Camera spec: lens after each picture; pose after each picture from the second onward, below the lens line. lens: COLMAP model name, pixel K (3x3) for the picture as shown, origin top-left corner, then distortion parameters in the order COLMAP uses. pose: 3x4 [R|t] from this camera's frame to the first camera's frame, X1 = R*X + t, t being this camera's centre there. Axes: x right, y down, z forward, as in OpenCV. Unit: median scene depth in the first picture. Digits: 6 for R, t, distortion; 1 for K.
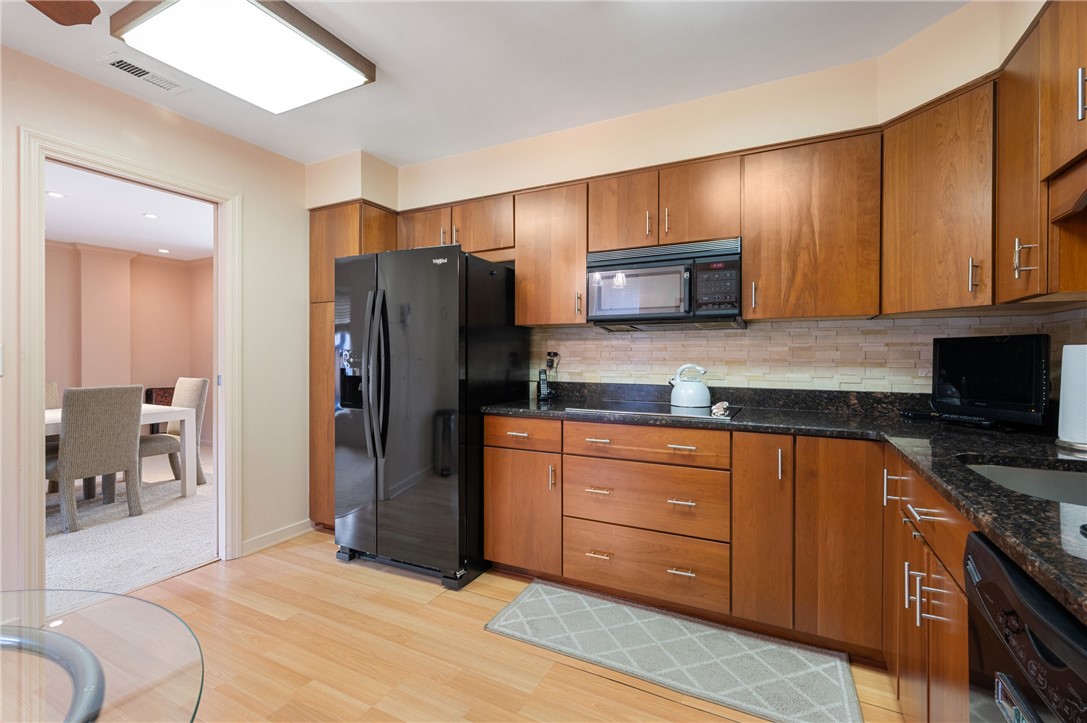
lens RADIAL K [[476.5, 0, 545.7], [0, 476.5, 357.8], [0, 0, 1]] dist [0.000975, -0.000222]
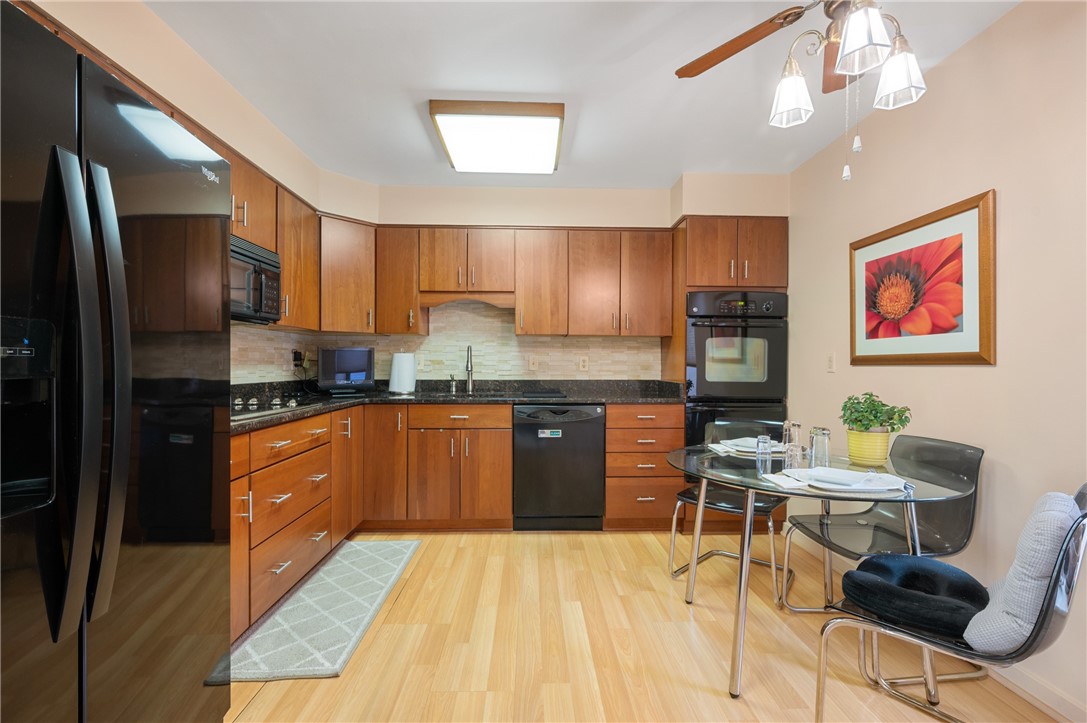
lens RADIAL K [[488.6, 0, 543.5], [0, 488.6, 361.5], [0, 0, 1]] dist [0.000535, 0.000015]
pose [[-0.478655, 0.000302, 0.878003, -0.995549], [-0.002174, 0.999996, -0.001529, 0.012242], [-0.878001, -0.002641, -0.478652, 1.029488]]
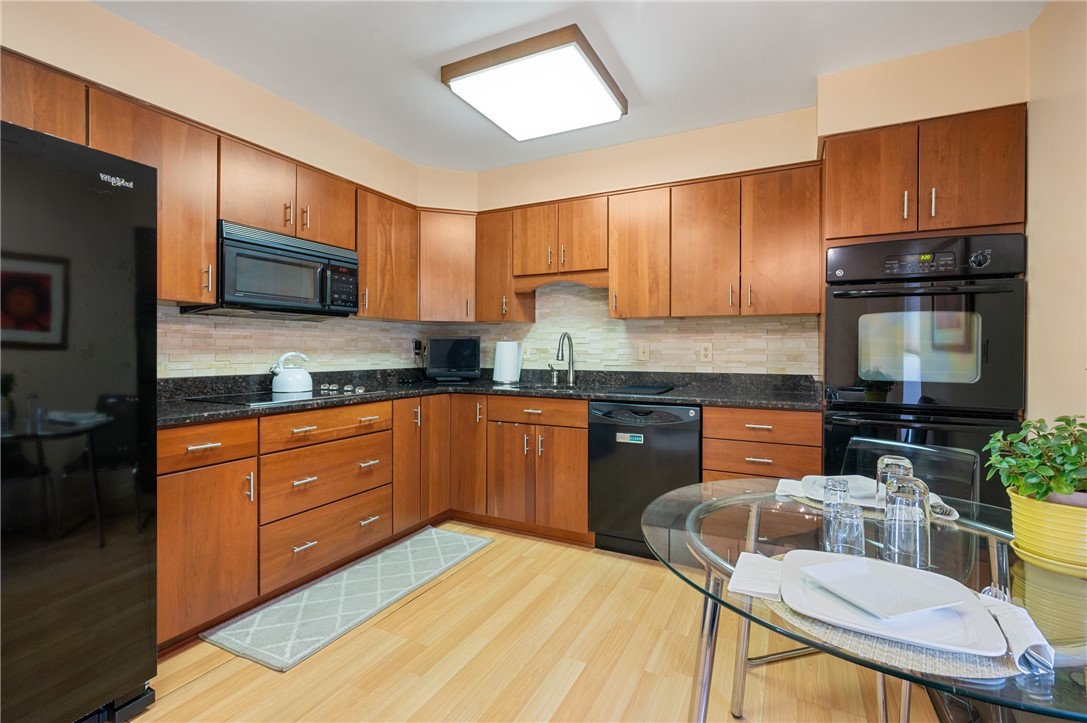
lens RADIAL K [[488.3, 0, 541.7], [0, 488.3, 347.3], [0, 0, 1]] dist [0.000188, -0.000049]
pose [[0.004532, 0.003763, 0.999983, -0.916392], [0.000150, 0.999993, -0.003763, 0.007720], [-0.999990, 0.000167, 0.004532, 0.514481]]
